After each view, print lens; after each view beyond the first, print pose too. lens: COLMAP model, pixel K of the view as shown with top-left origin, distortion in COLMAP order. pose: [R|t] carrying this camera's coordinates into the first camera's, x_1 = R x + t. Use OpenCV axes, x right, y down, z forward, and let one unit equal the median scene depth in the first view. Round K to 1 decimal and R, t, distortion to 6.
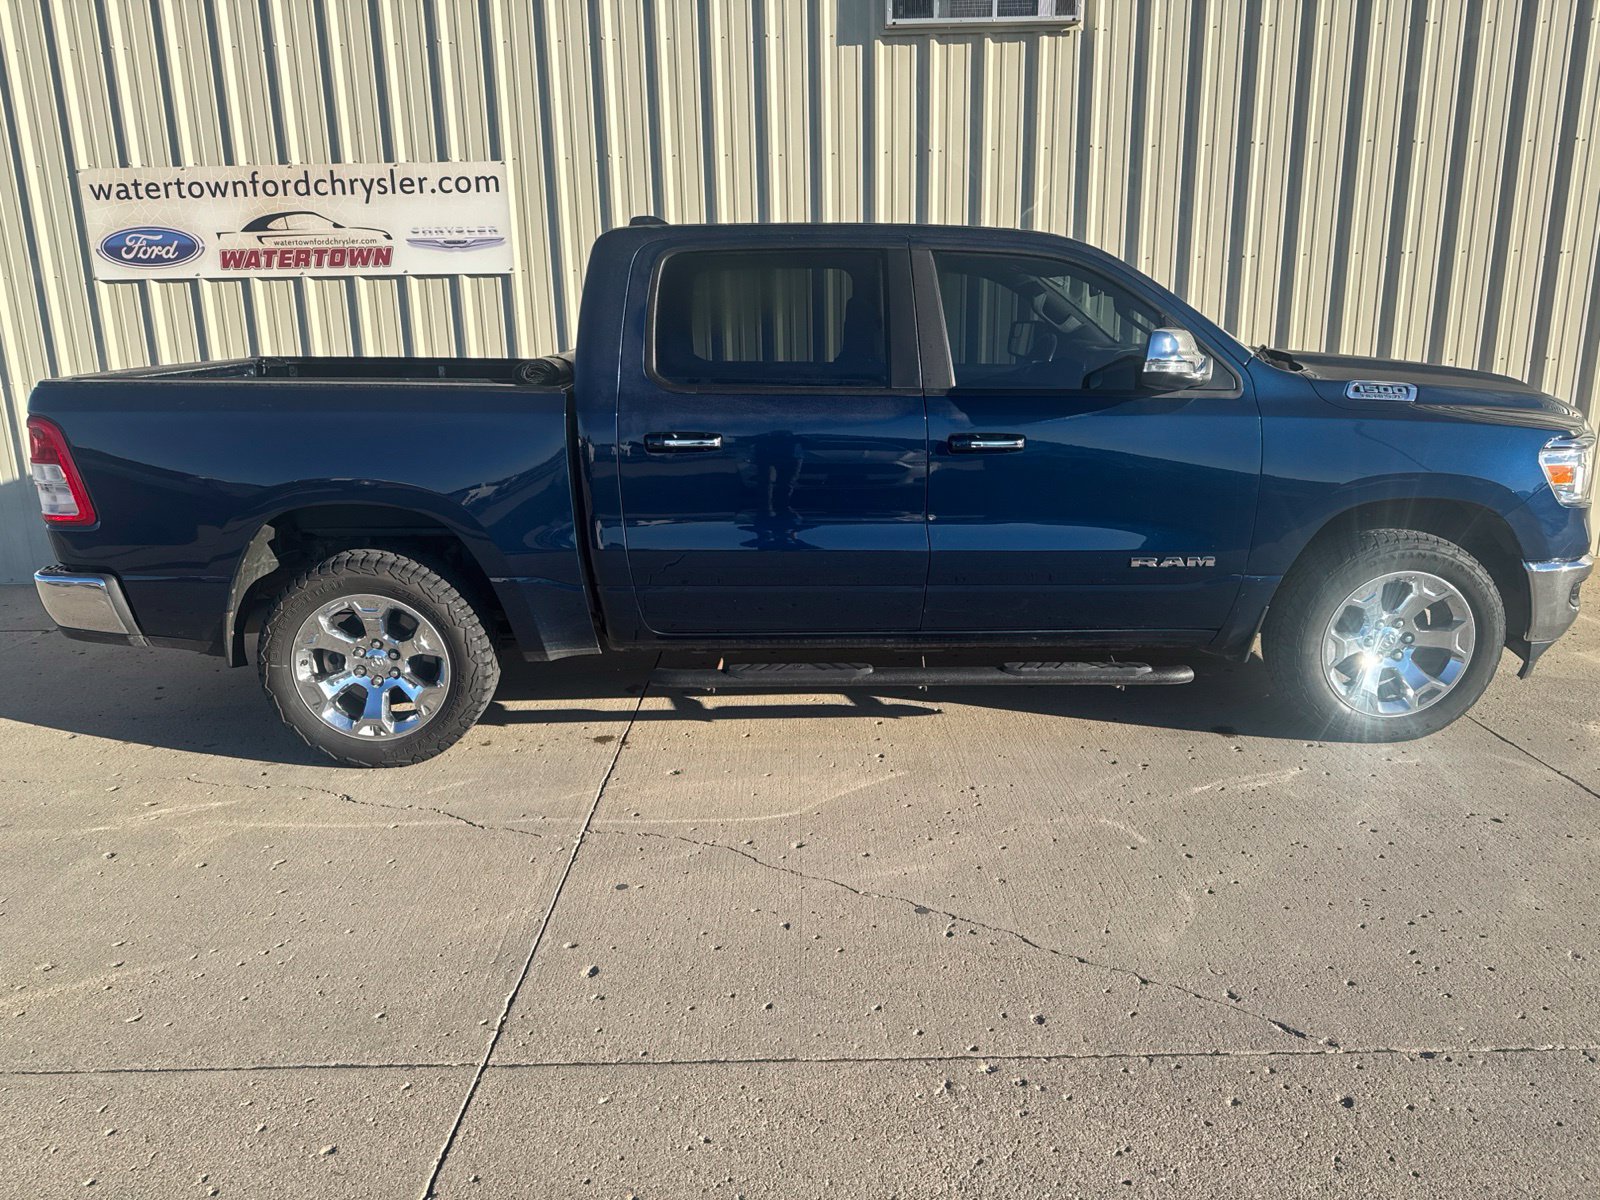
lens RADIAL K [[1152.8, 0, 810.4], [0, 1152.8, 614.9], [0, 0, 1]] dist [0.021909, -0.034948]
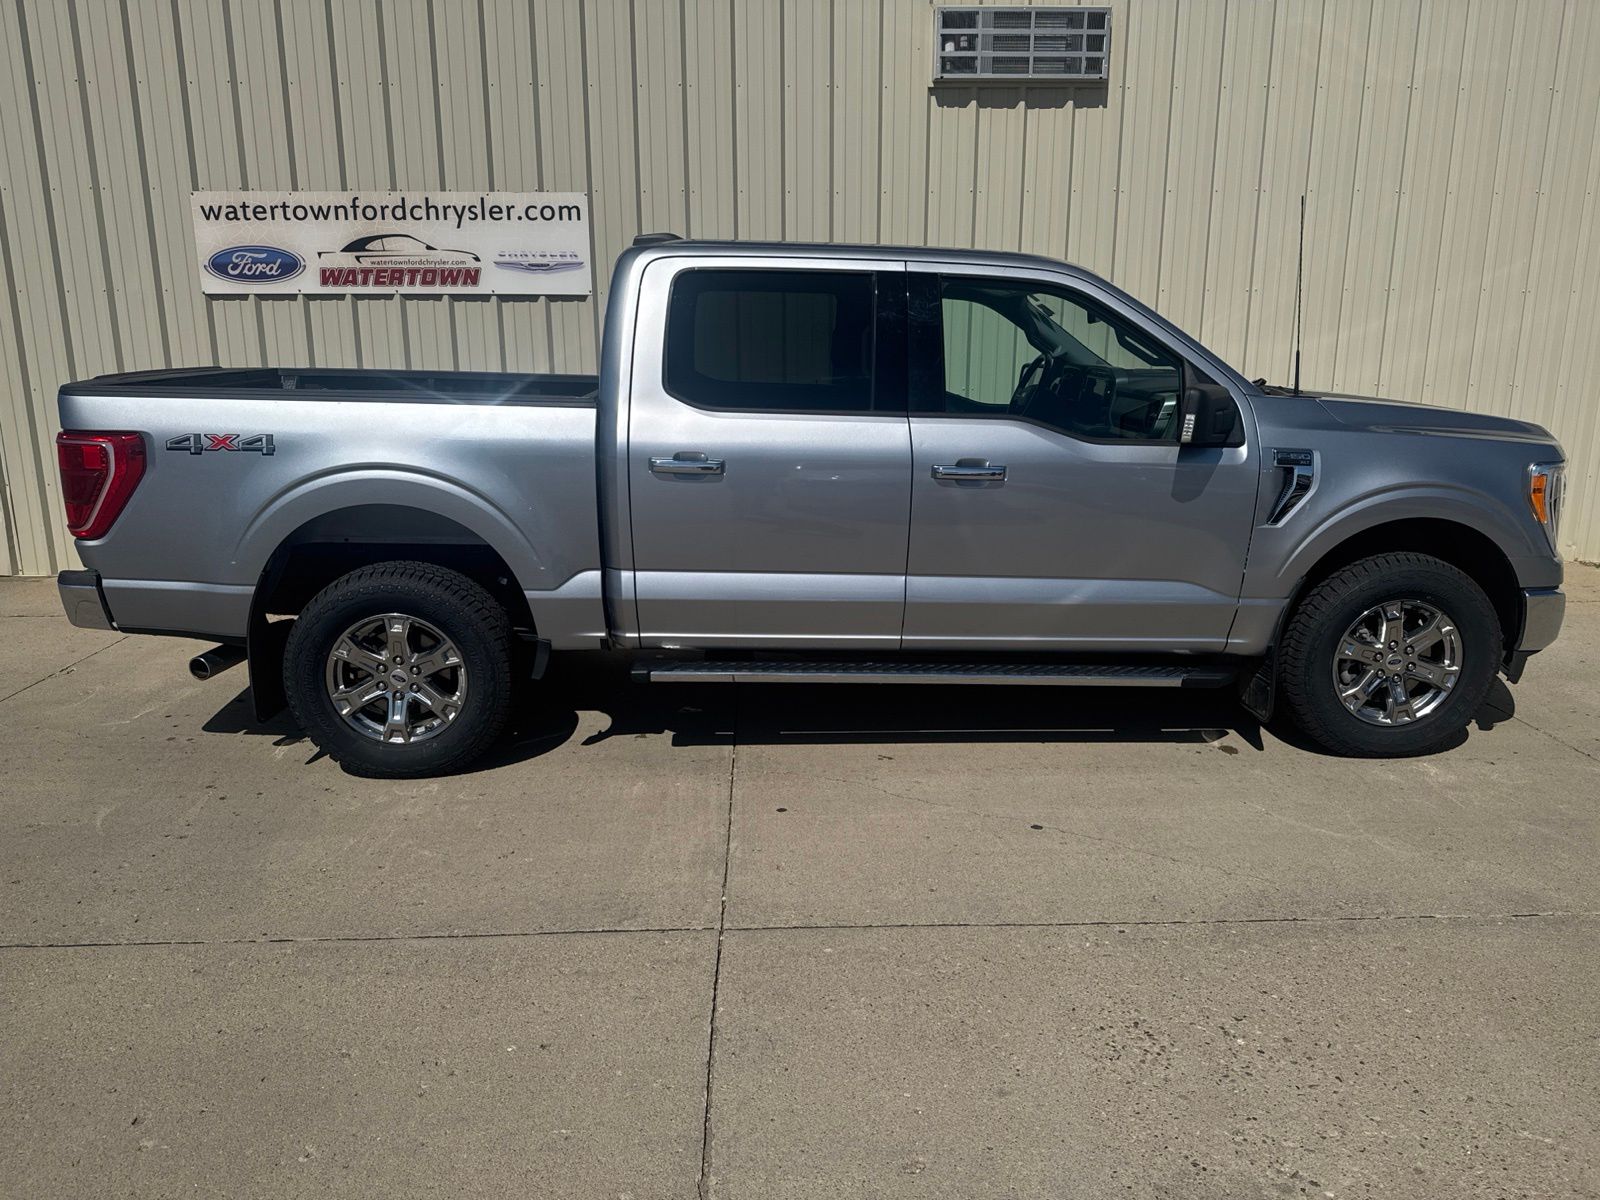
lens RADIAL K [[1152.8, 0, 805.0], [0, 1152.8, 607.4], [0, 0, 1]] dist [0.021909, -0.034948]
pose [[0.999538, 0.010016, 0.028686, -0.082941], [-0.009427, 0.999744, -0.020592, 0.022350], [-0.028885, 0.020312, 0.999376, -0.095985]]
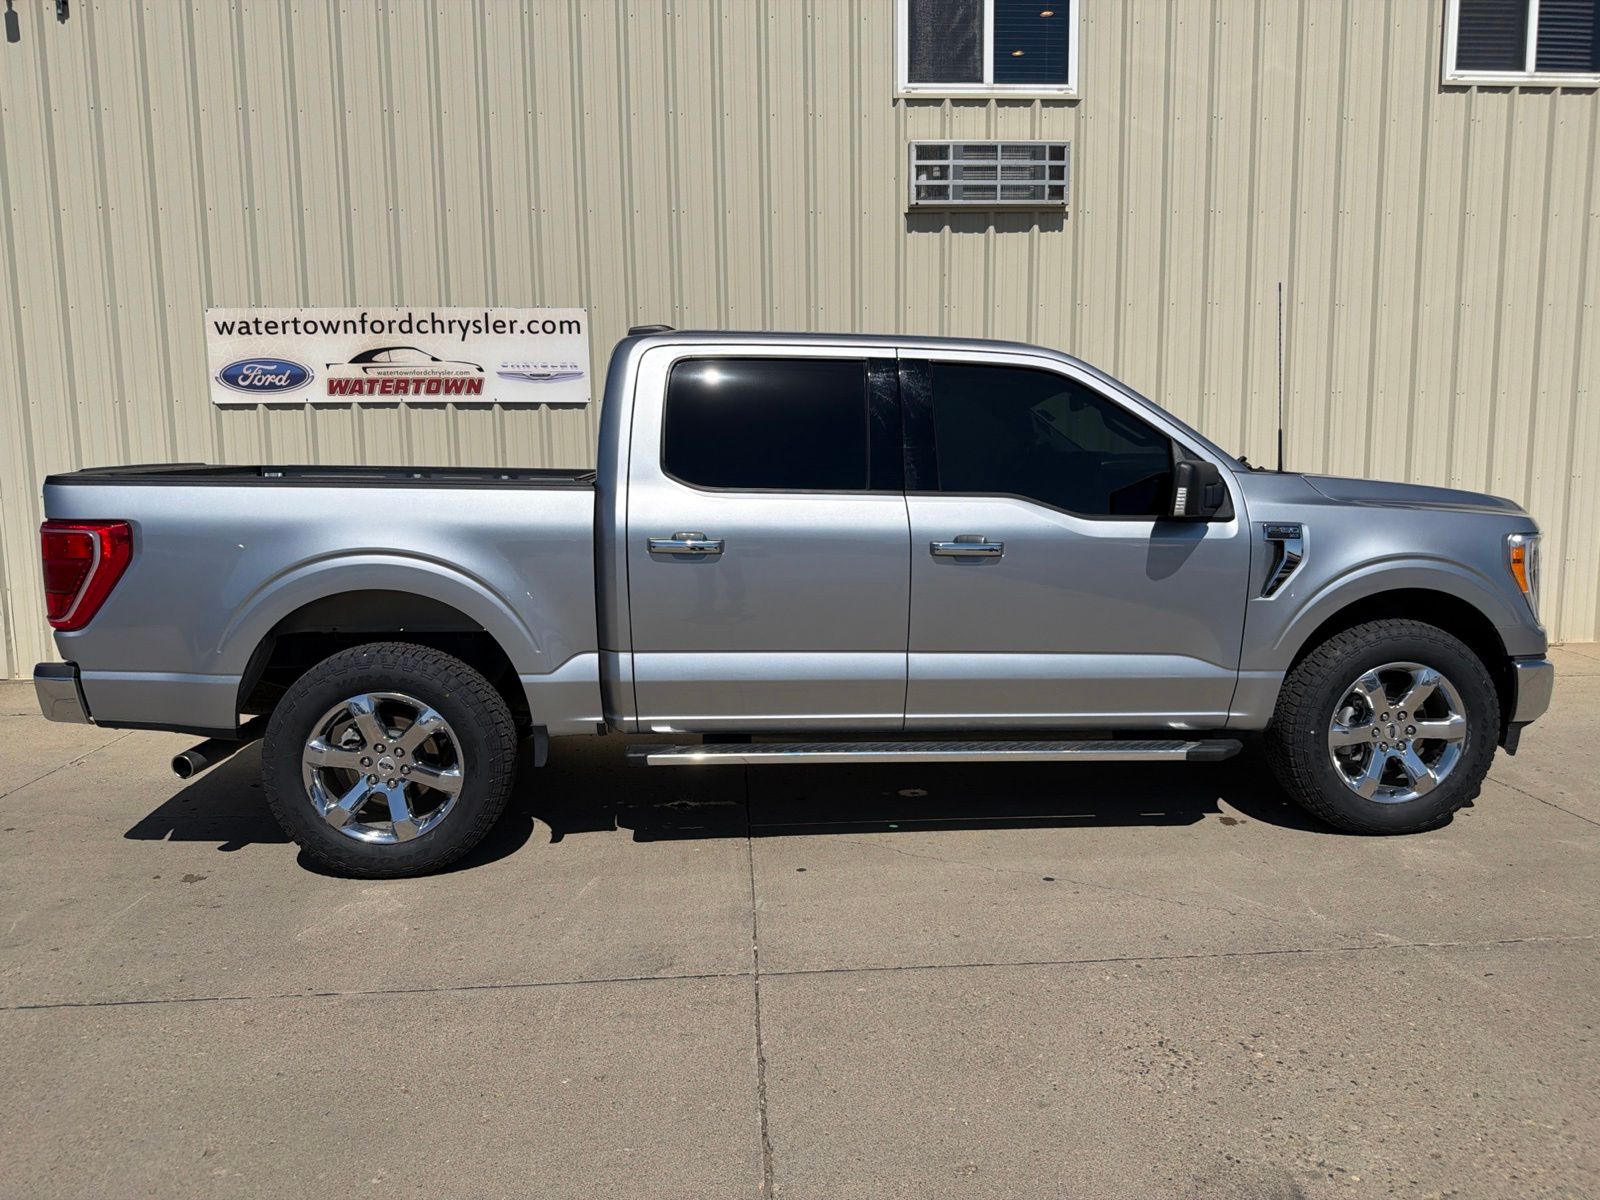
lens RADIAL K [[1152.8, 0, 816.4], [0, 1152.8, 592.8], [0, 0, 1]] dist [0.021909, -0.034948]
pose [[0.997834, -0.000380, 0.065781, -0.107891], [0.009159, 0.991047, -0.133201, 0.048801], [-0.065142, 0.133515, 0.988904, -0.126699]]
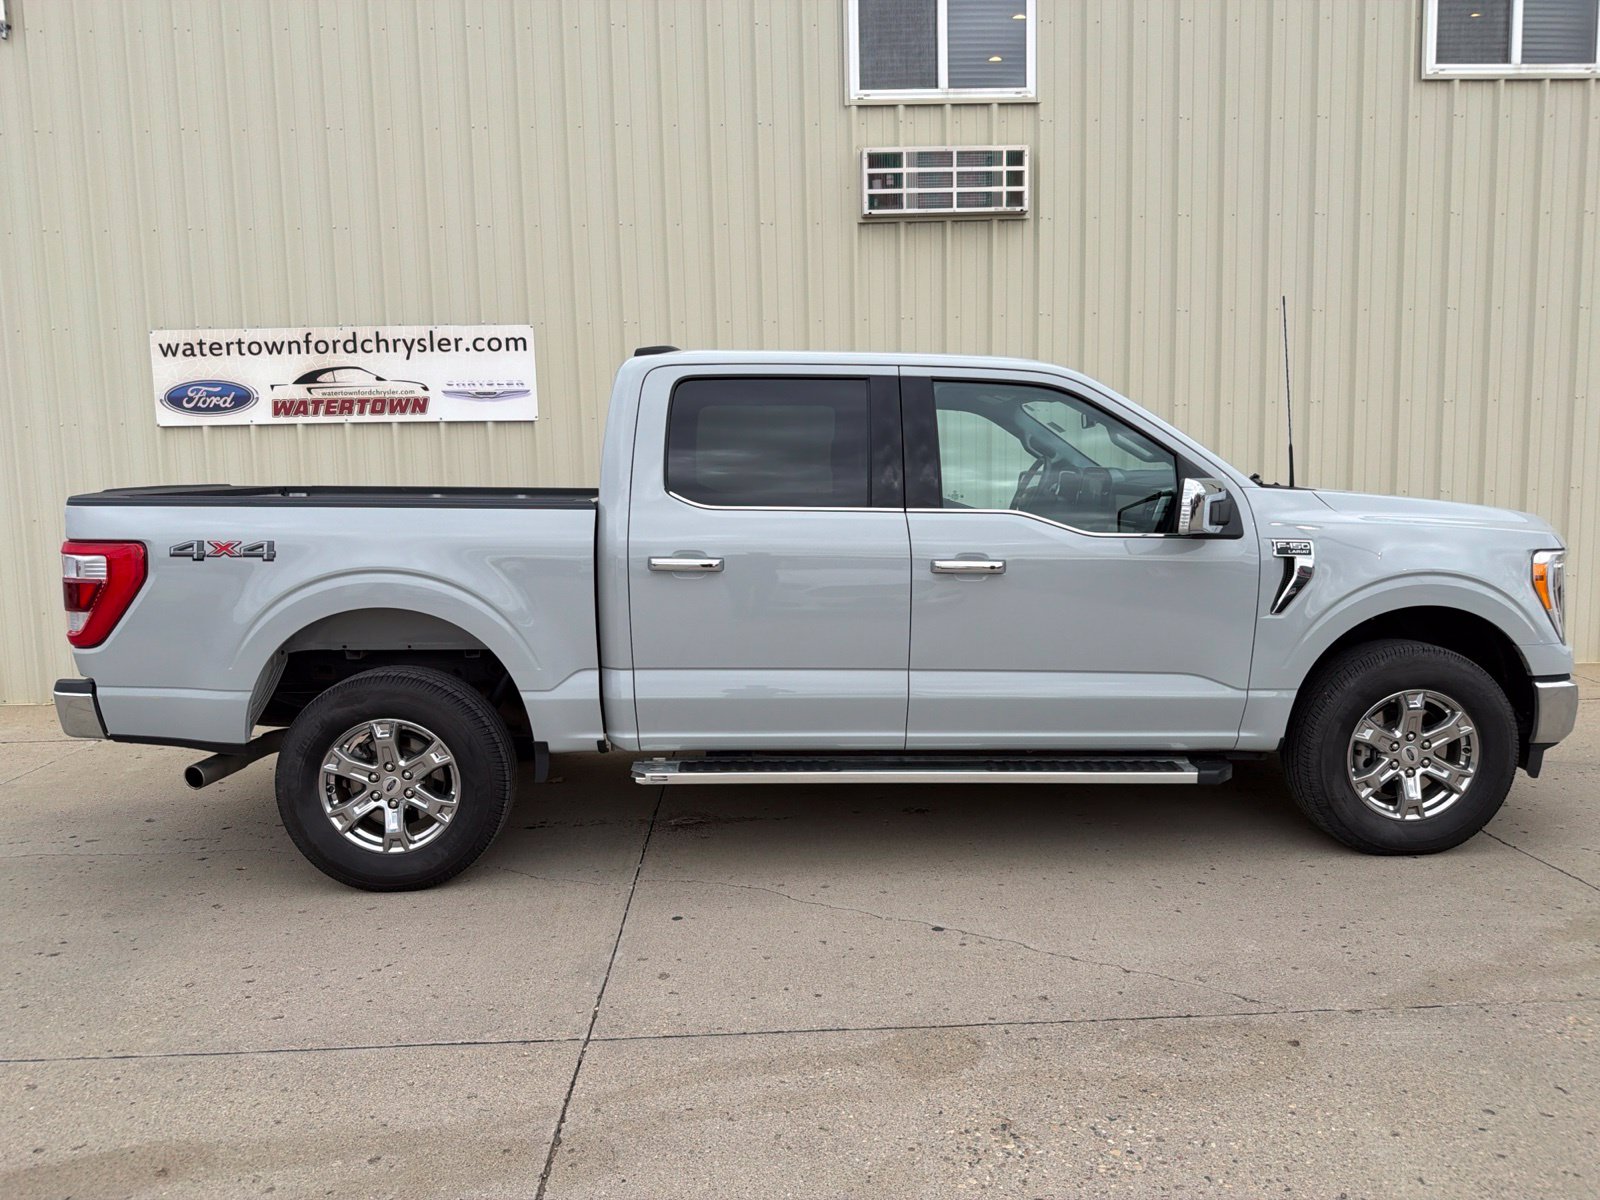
lens RADIAL K [[1152.8, 0, 800.7], [0, 1152.8, 591.0], [0, 0, 1]] dist [0.021909, -0.034948]
pose [[0.999553, -0.005310, 0.029432, -0.033358], [0.009619, 0.988899, -0.148275, 0.038942], [-0.028318, 0.148491, 0.988508, -0.095123]]
